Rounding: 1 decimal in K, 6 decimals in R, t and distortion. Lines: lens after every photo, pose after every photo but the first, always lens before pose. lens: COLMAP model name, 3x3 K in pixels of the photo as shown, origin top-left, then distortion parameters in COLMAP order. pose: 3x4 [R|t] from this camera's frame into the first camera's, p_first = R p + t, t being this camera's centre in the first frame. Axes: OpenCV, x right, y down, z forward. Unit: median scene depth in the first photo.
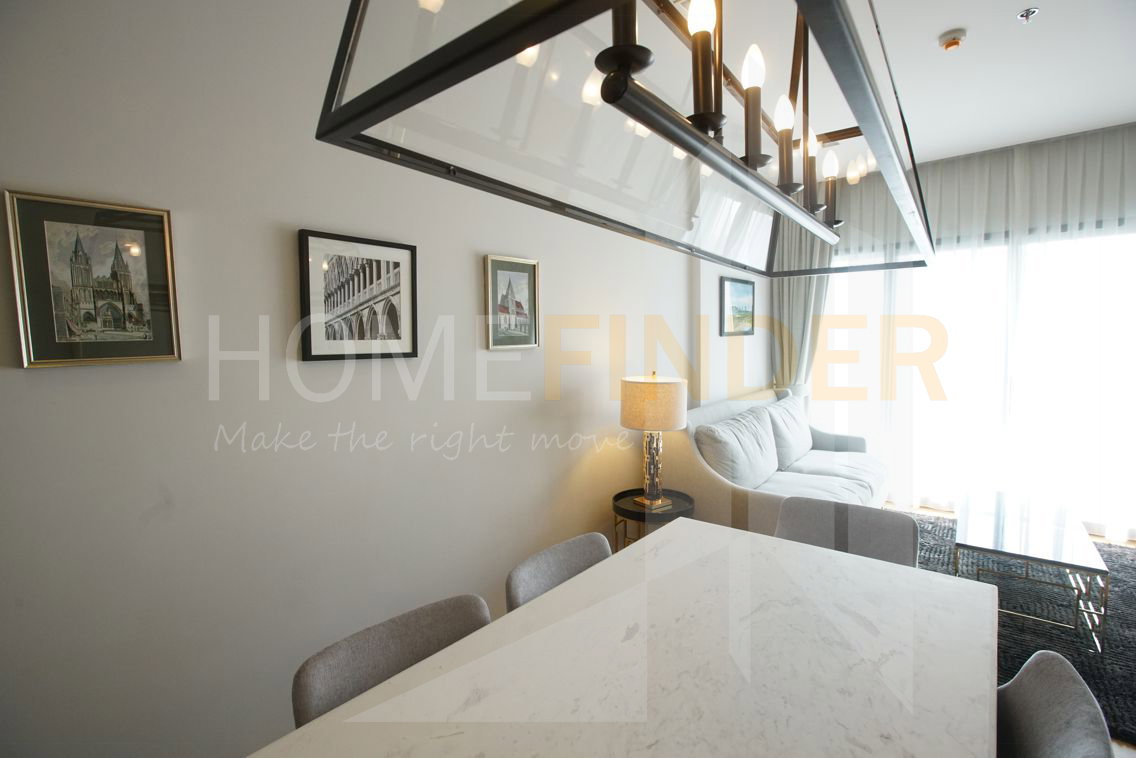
lens RADIAL K [[513.3, 0, 570.9], [0, 513.3, 379.4], [0, 0, 1]] dist [-0.059462, 0.021910]
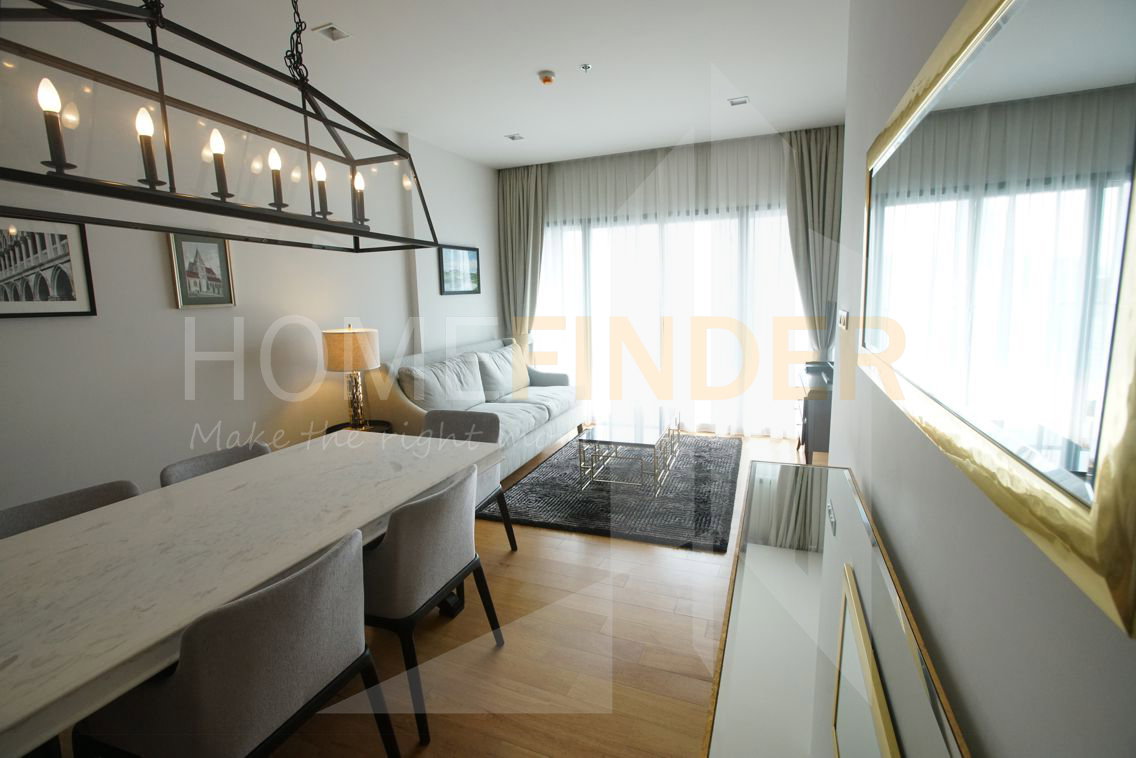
lens RADIAL K [[513.3, 0, 570.9], [0, 513.3, 379.4], [0, 0, 1]] dist [-0.059462, 0.021910]
pose [[0.947697, -0.057551, 0.313938, 0.324419], [0.033275, 0.996064, 0.082151, 0.040354], [-0.317431, -0.067408, 0.945883, -0.394753]]
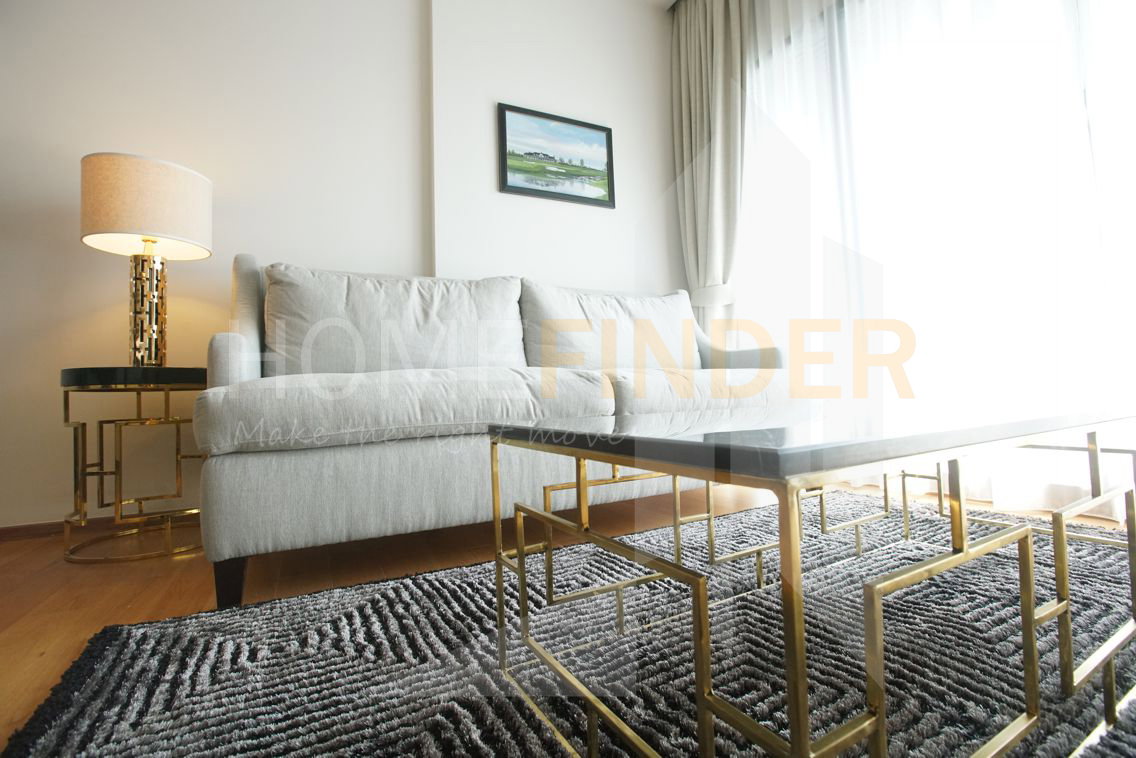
lens RADIAL K [[513.3, 0, 570.9], [0, 513.3, 379.4], [0, 0, 1]] dist [-0.059462, 0.021910]
pose [[0.925292, -0.030998, -0.377986, 1.018695], [-0.006370, 0.995243, -0.097211, 0.356393], [0.379201, 0.092357, 0.920694, 0.767520]]
